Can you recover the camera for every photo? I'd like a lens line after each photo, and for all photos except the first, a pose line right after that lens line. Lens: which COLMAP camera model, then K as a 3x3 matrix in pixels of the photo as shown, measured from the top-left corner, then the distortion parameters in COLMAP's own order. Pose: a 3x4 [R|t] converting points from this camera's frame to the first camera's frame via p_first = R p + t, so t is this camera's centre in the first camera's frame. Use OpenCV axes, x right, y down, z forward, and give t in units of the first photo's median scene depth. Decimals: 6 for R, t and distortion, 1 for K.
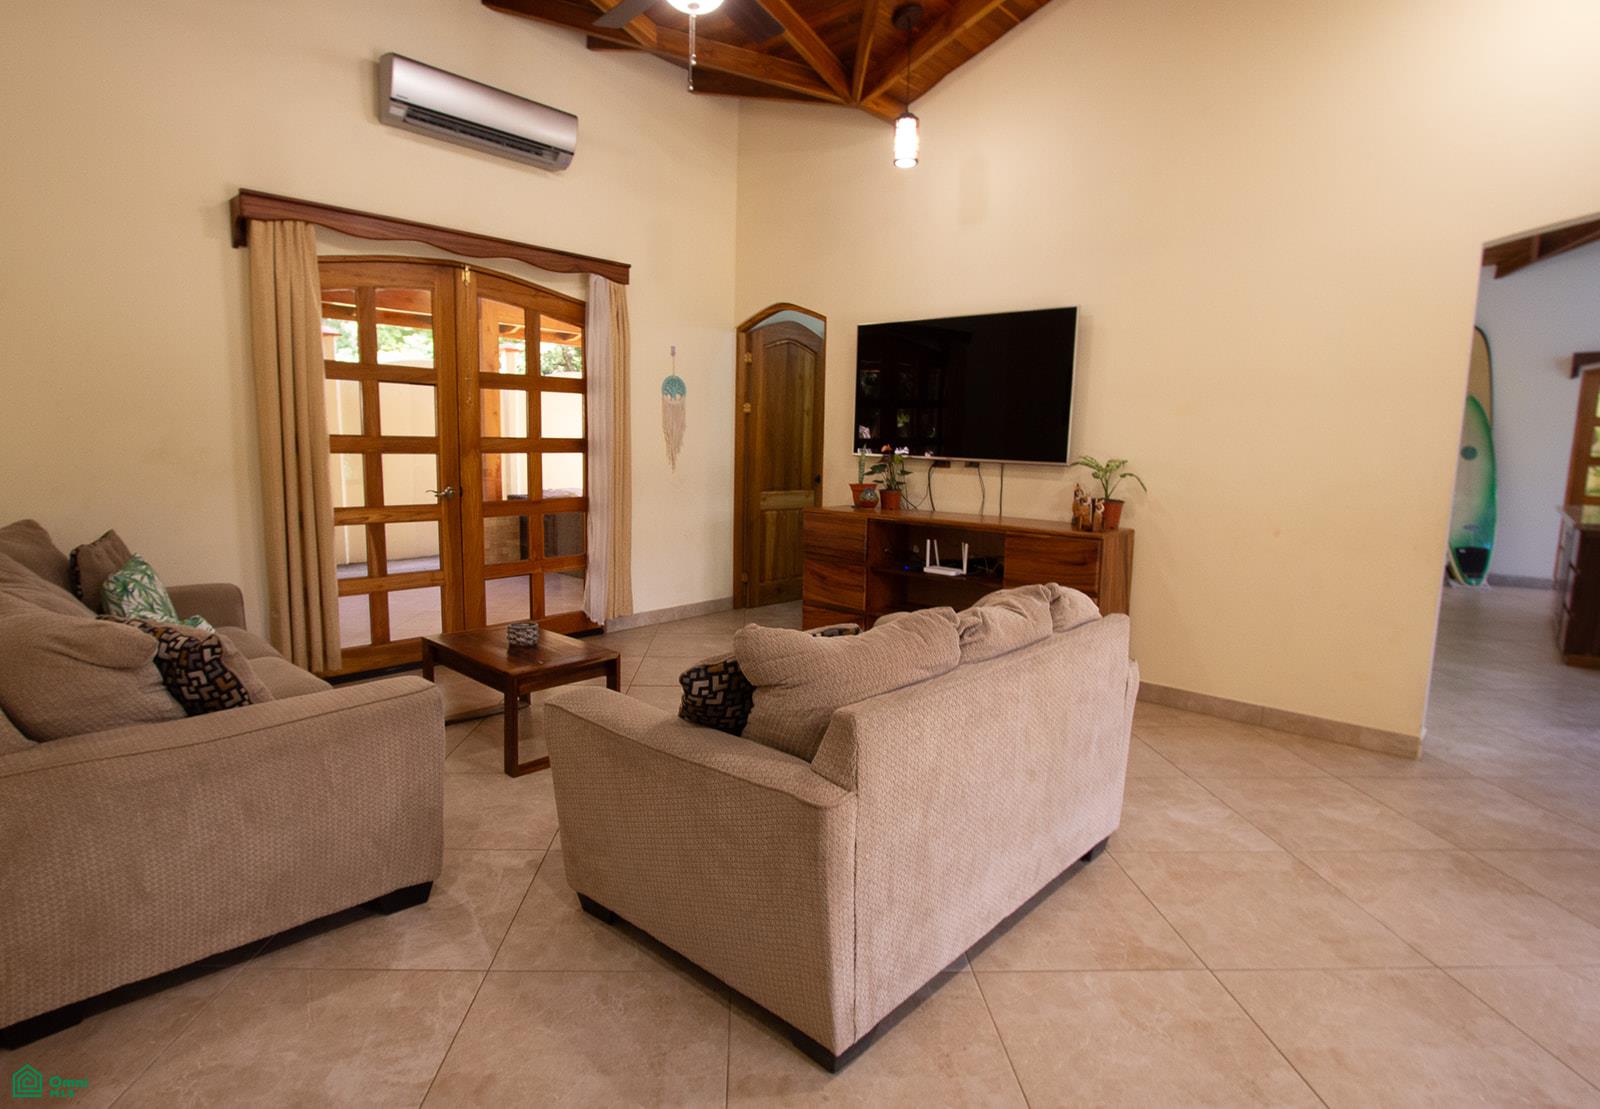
lens RADIAL K [[825.0, 0, 757.8], [0, 825.0, 547.3], [0, 0, 1]] dist [-0.020252, 0.001623]
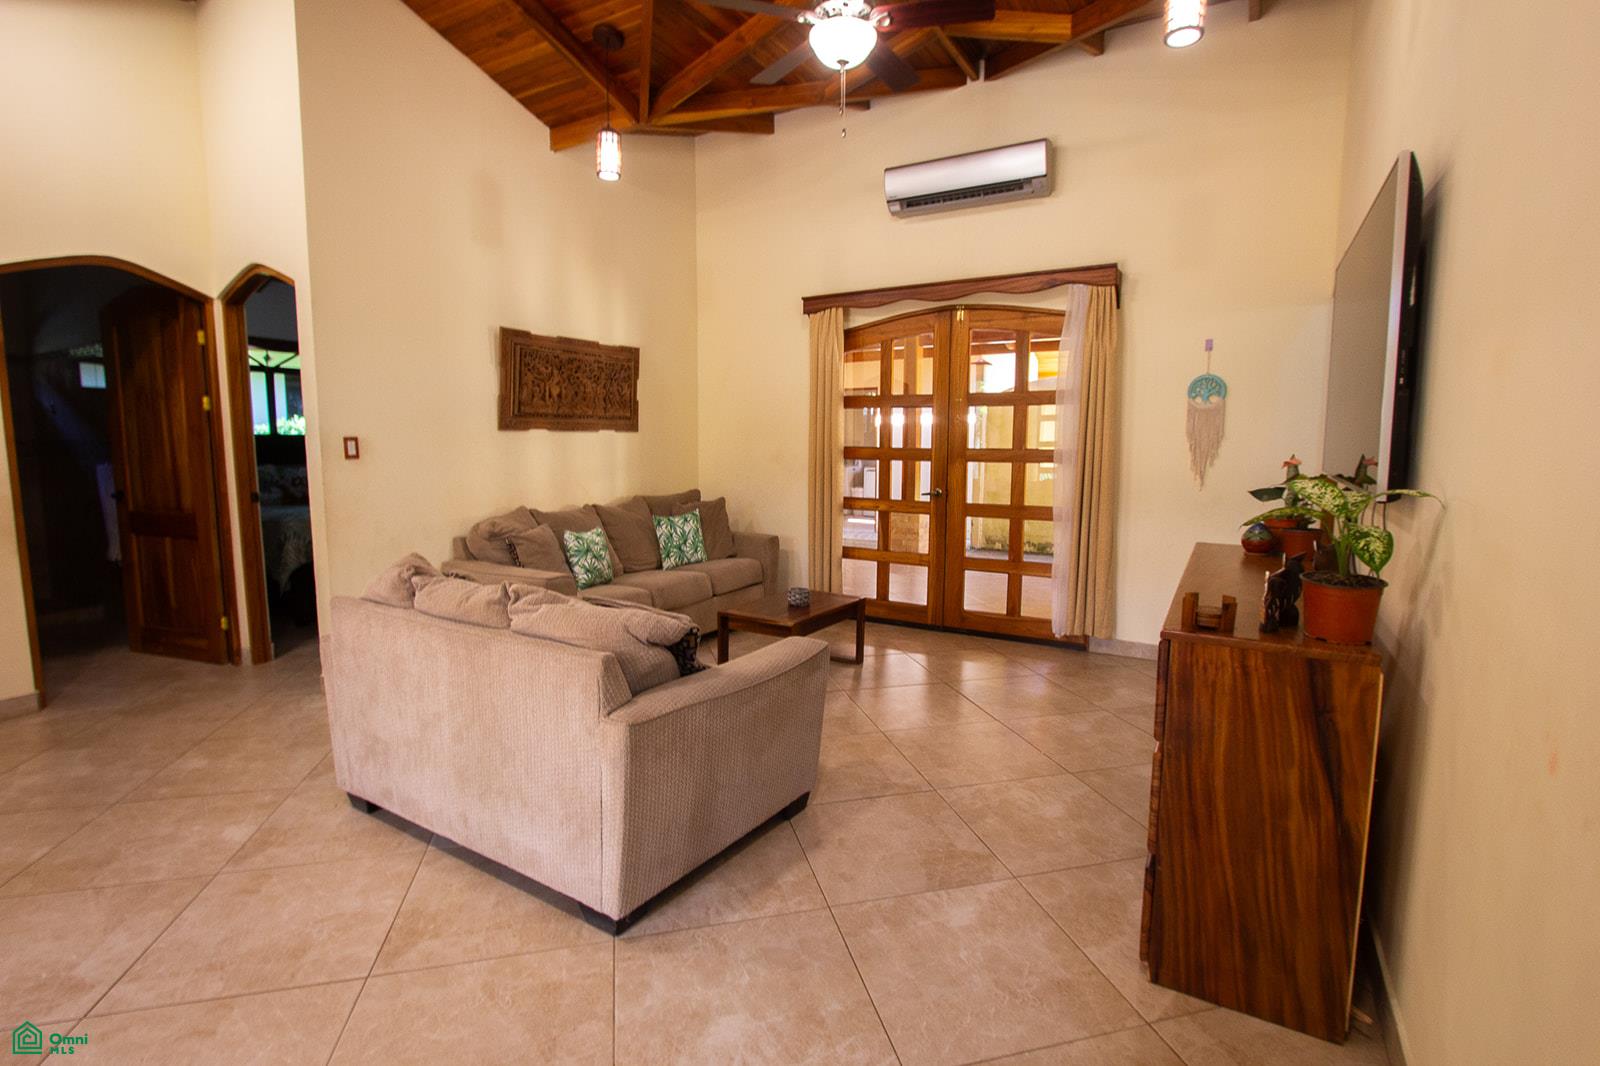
lens RADIAL K [[726.1, 0, 795.9], [0, 726.1, 520.3], [0, 0, 1]] dist [-0.019931, 0.000429]
pose [[0.232942, 0.090143, -0.968304, 0.675861], [-0.126633, 0.990029, 0.061702, -0.070031], [0.964211, 0.108247, 0.242035, 0.567847]]
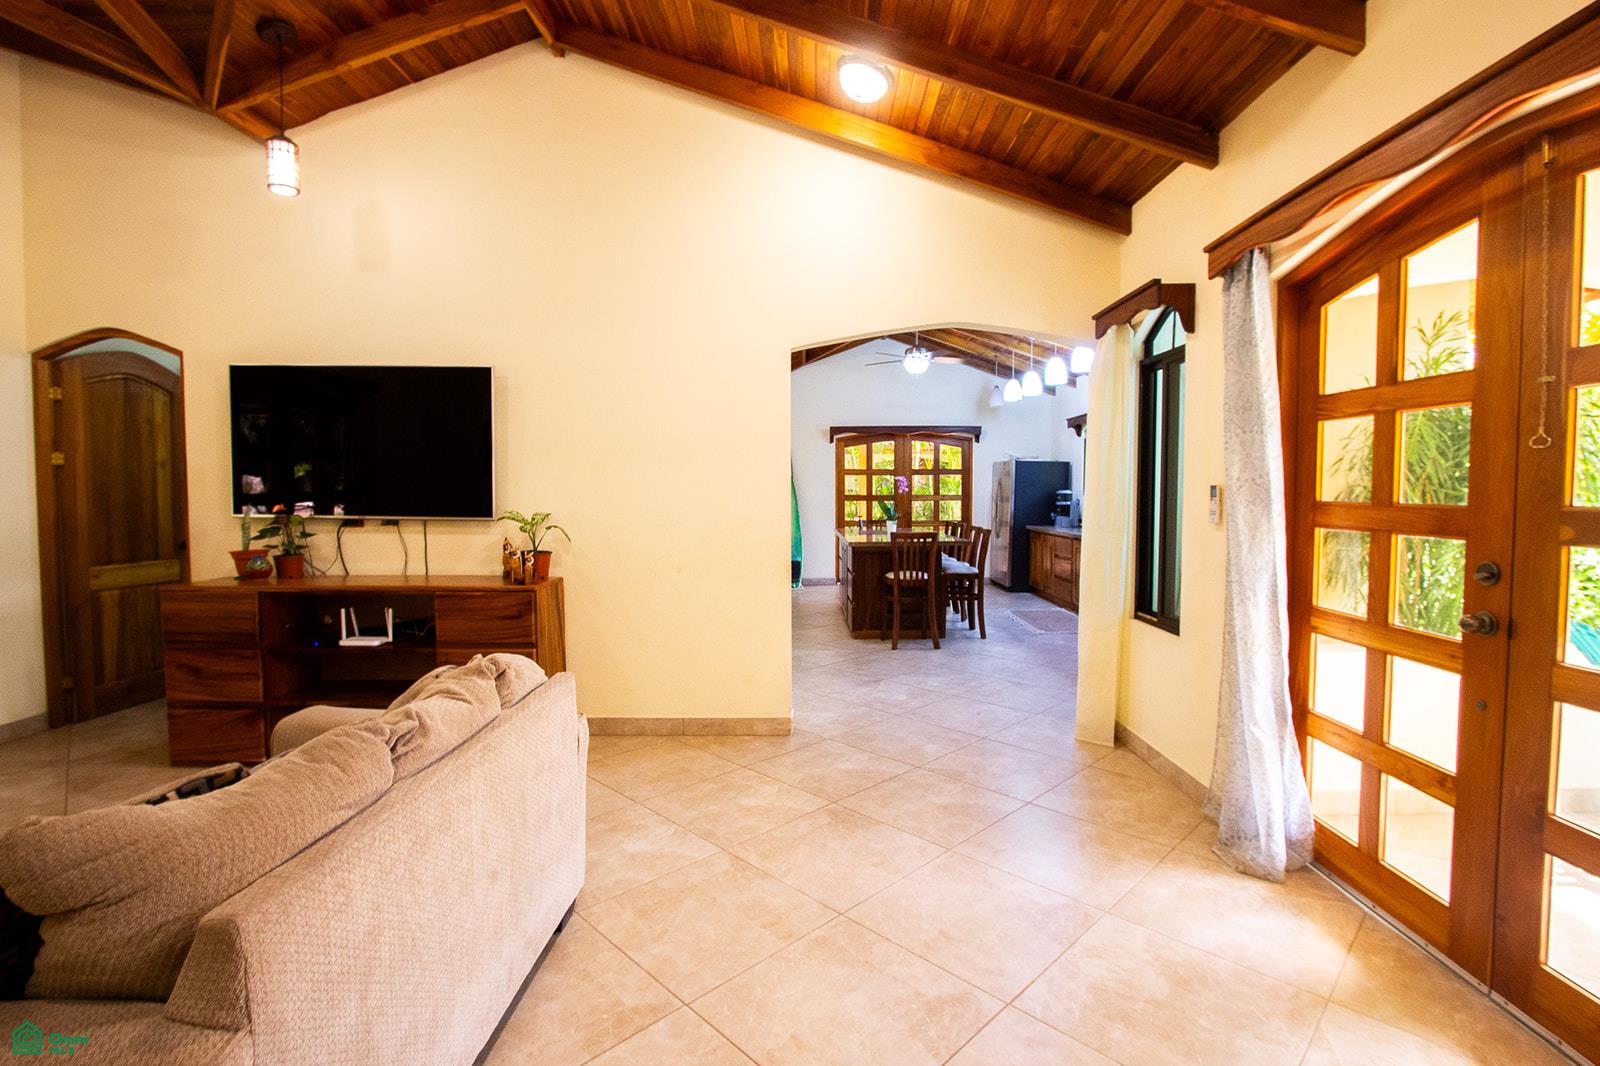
lens RADIAL K [[747.6, 0, 821.7], [0, 747.6, 521.3], [0, 0, 1]] dist [-0.020631, 0.001451]
pose [[0.710200, -0.045991, 0.702496, 0.017345], [0.104084, 0.993757, -0.040166, -0.019231], [-0.696264, 0.101645, 0.710553, 0.063716]]
